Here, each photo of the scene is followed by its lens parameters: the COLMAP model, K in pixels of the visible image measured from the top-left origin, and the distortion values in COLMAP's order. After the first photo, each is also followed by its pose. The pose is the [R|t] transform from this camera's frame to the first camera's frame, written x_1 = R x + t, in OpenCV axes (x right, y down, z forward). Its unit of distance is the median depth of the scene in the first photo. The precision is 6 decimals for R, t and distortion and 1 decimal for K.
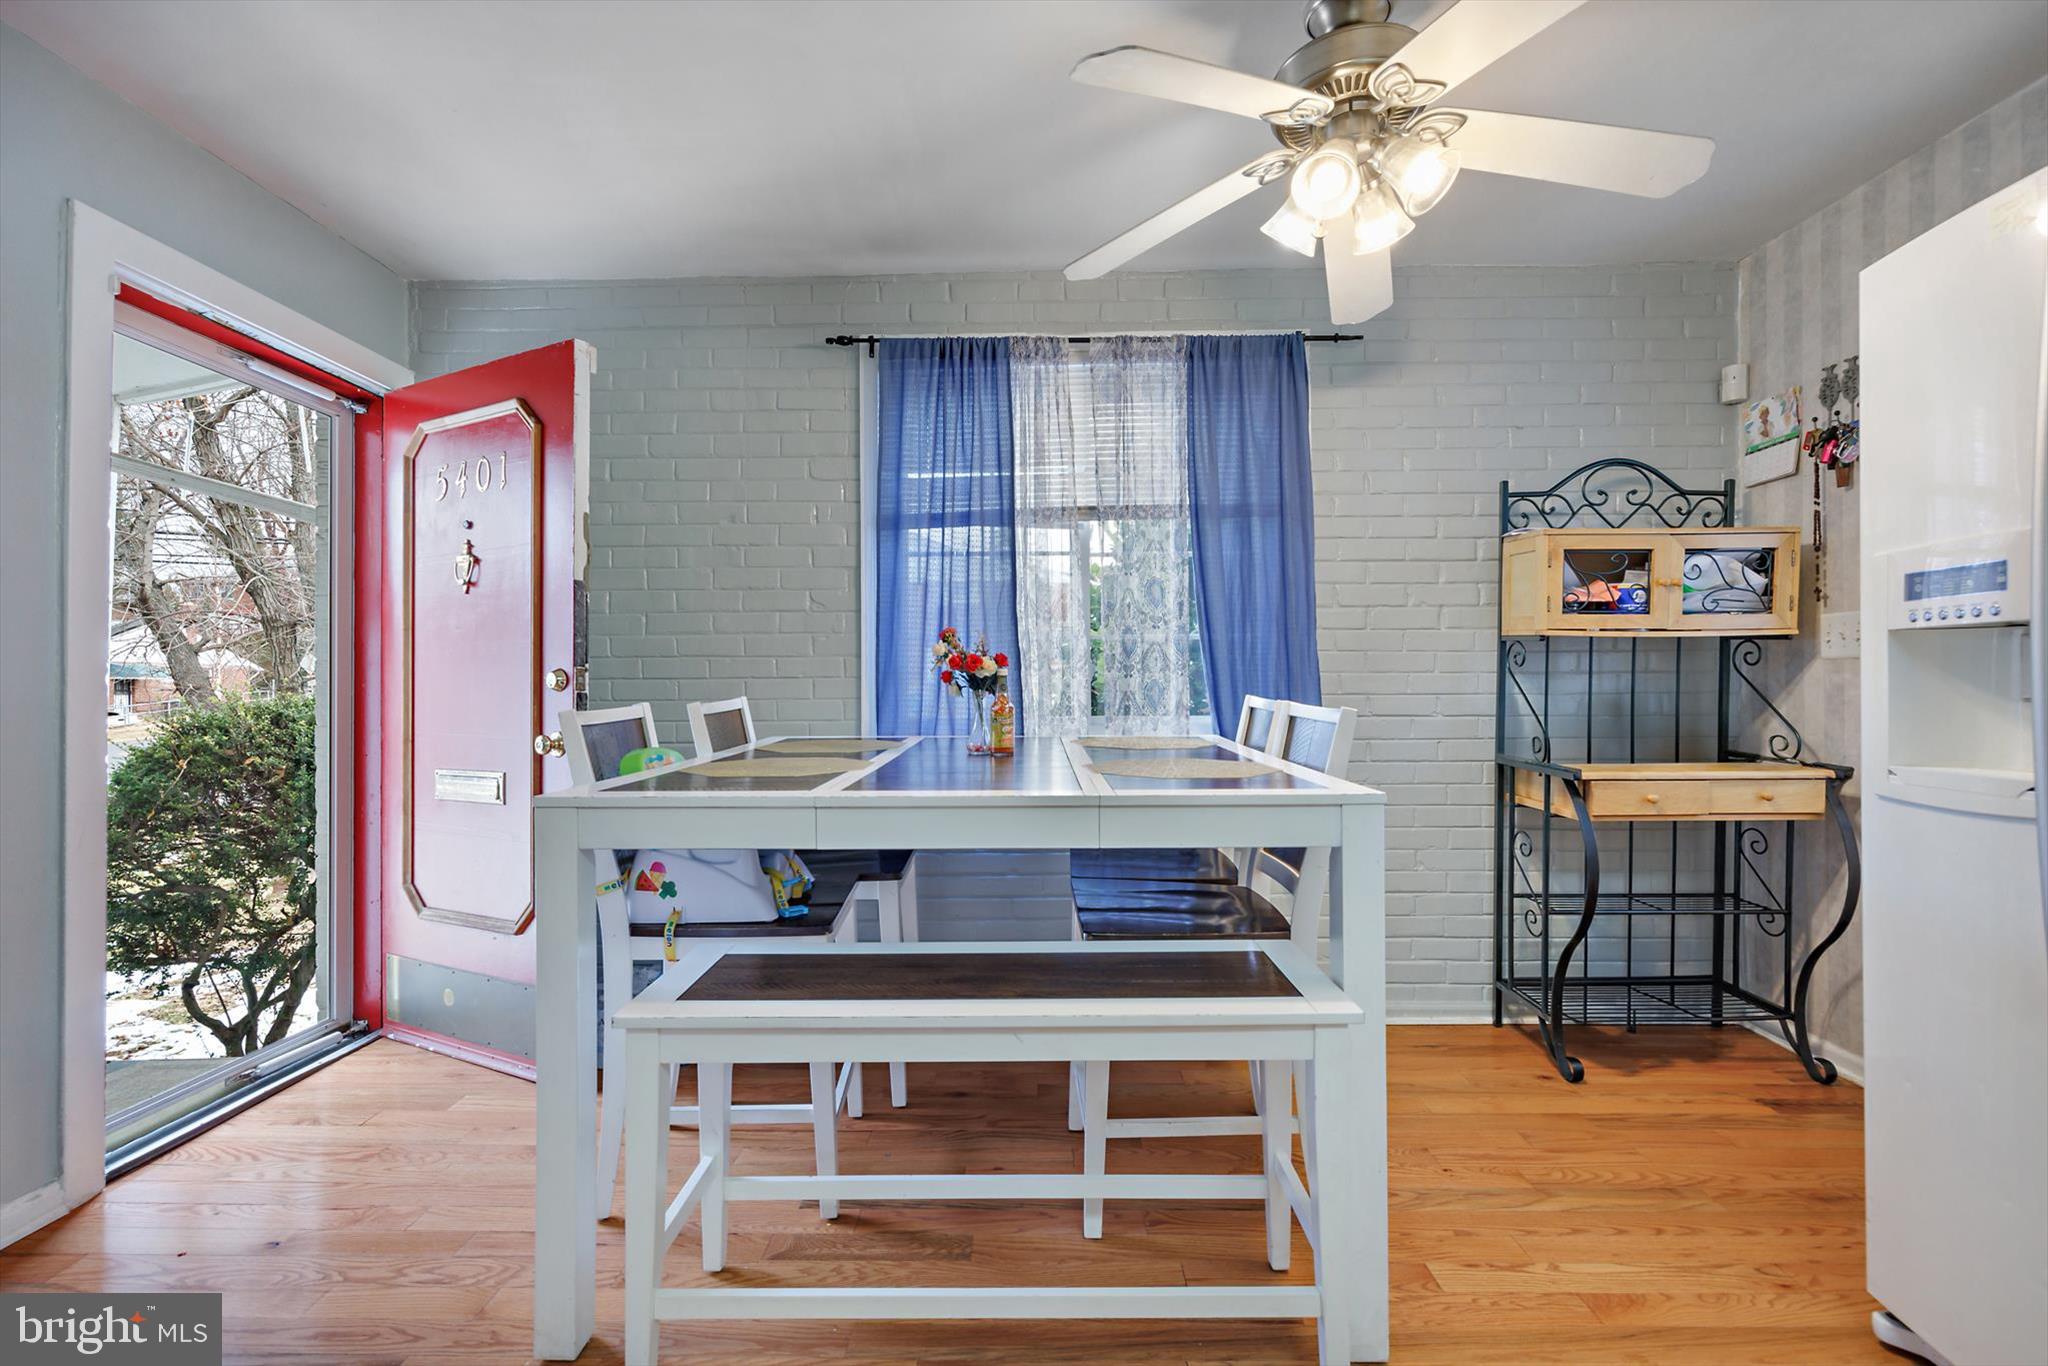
lens RADIAL K [[920.5, 0, 1023.0], [0, 920.5, 686.5], [0, 0, 1]] dist [0.002114, 0.000704]
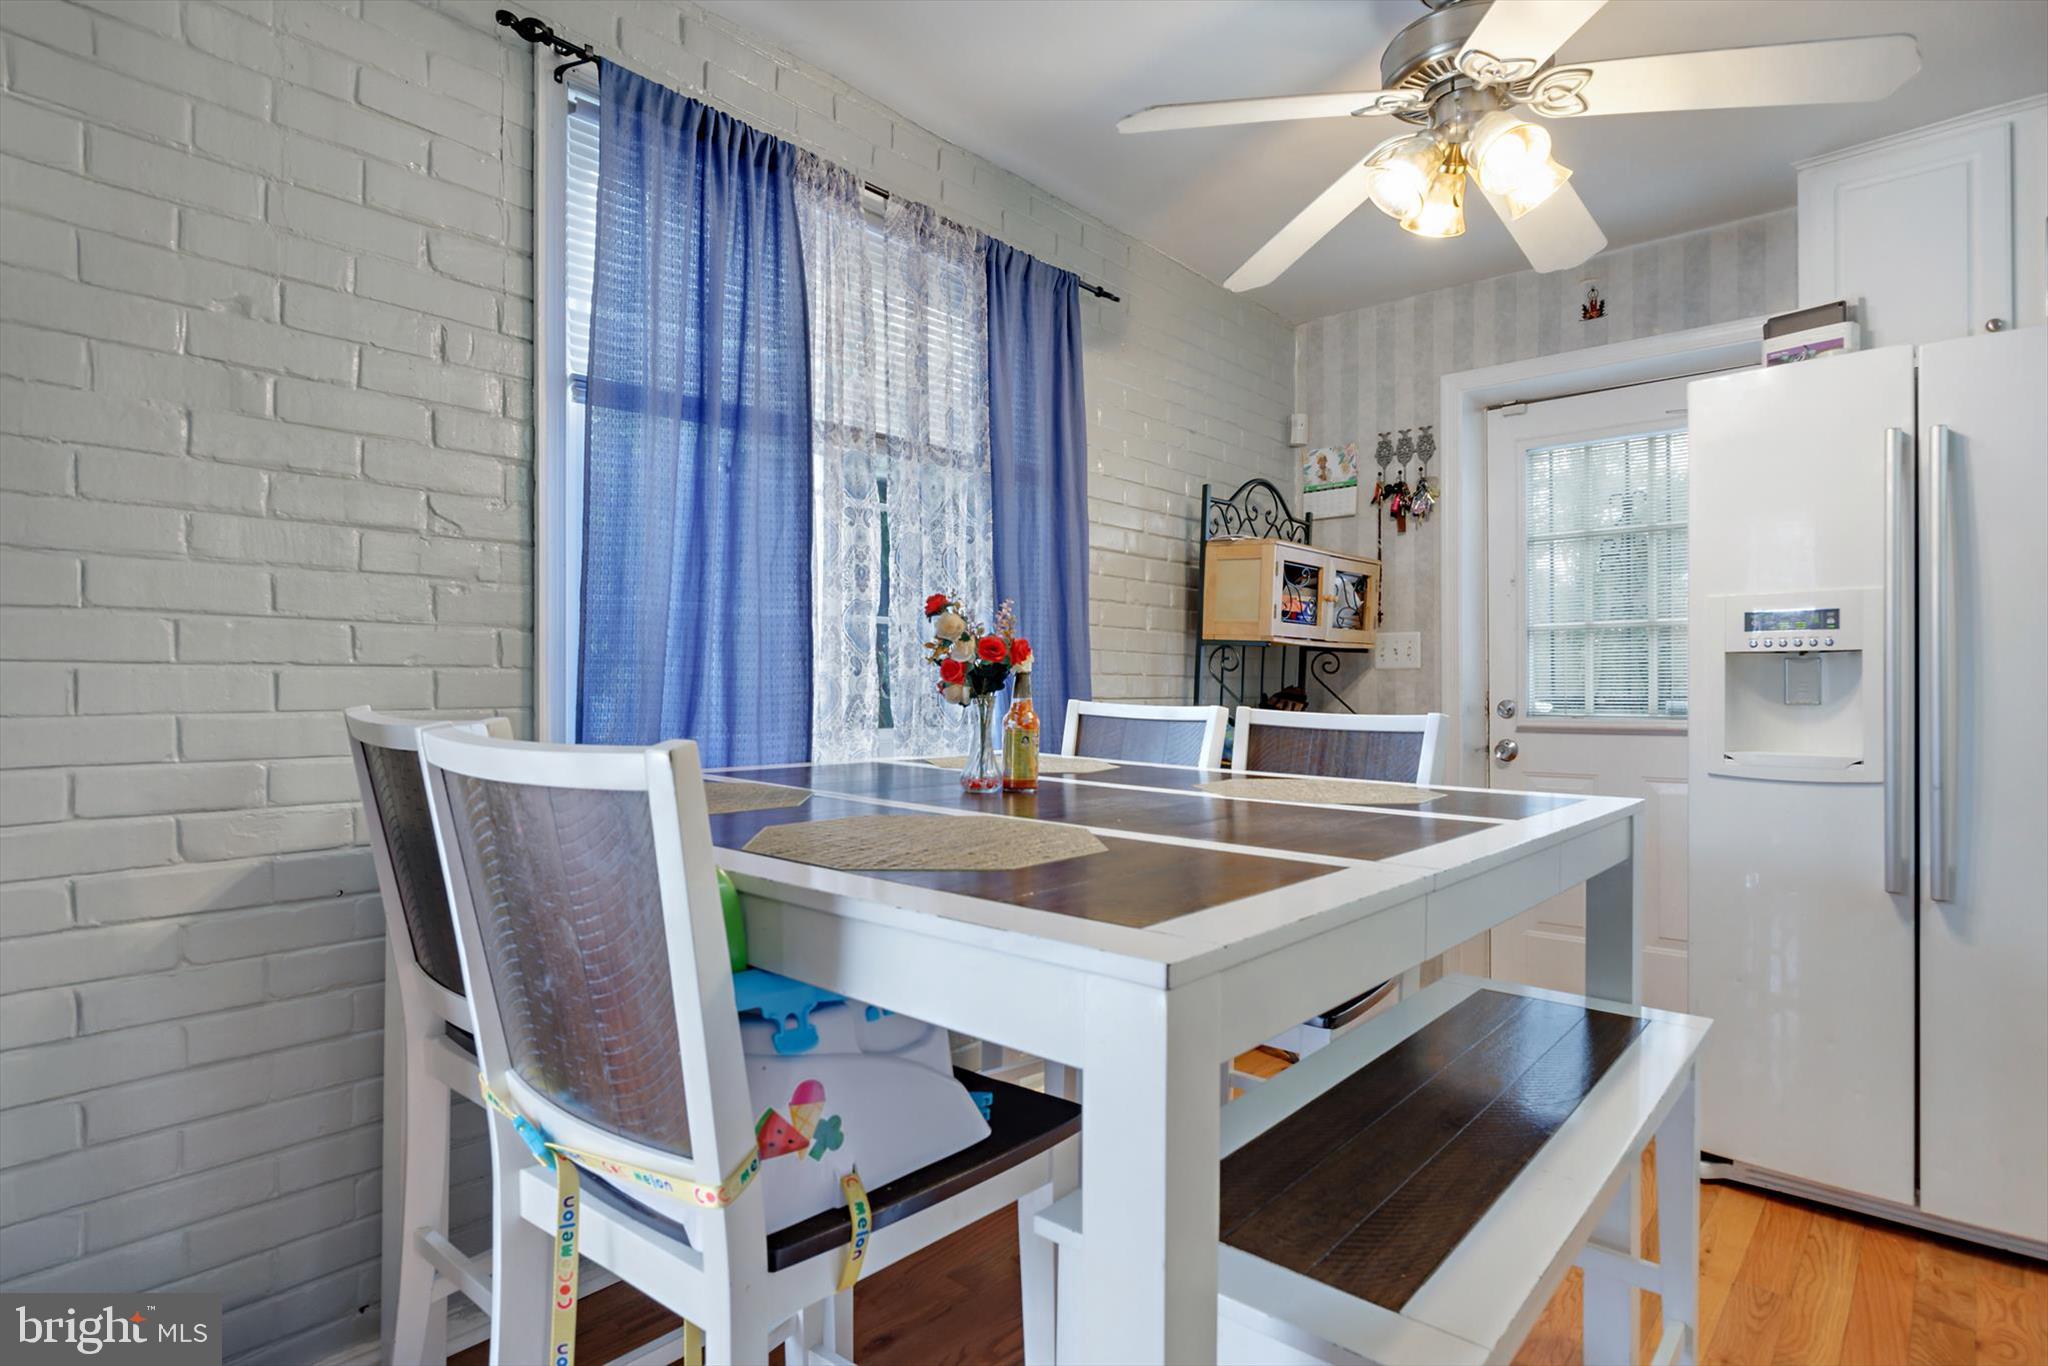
lens RADIAL K [[1076.2, 0, 1018.4], [0, 1076.2, 683.9], [0, 0, 1]] dist [0.000764, -0.001069]
pose [[0.649567, 0.008693, 0.760254, -0.518866], [-0.007146, 0.999960, -0.005328, 0.000643], [-0.760270, -0.001972, 0.649604, 0.418103]]
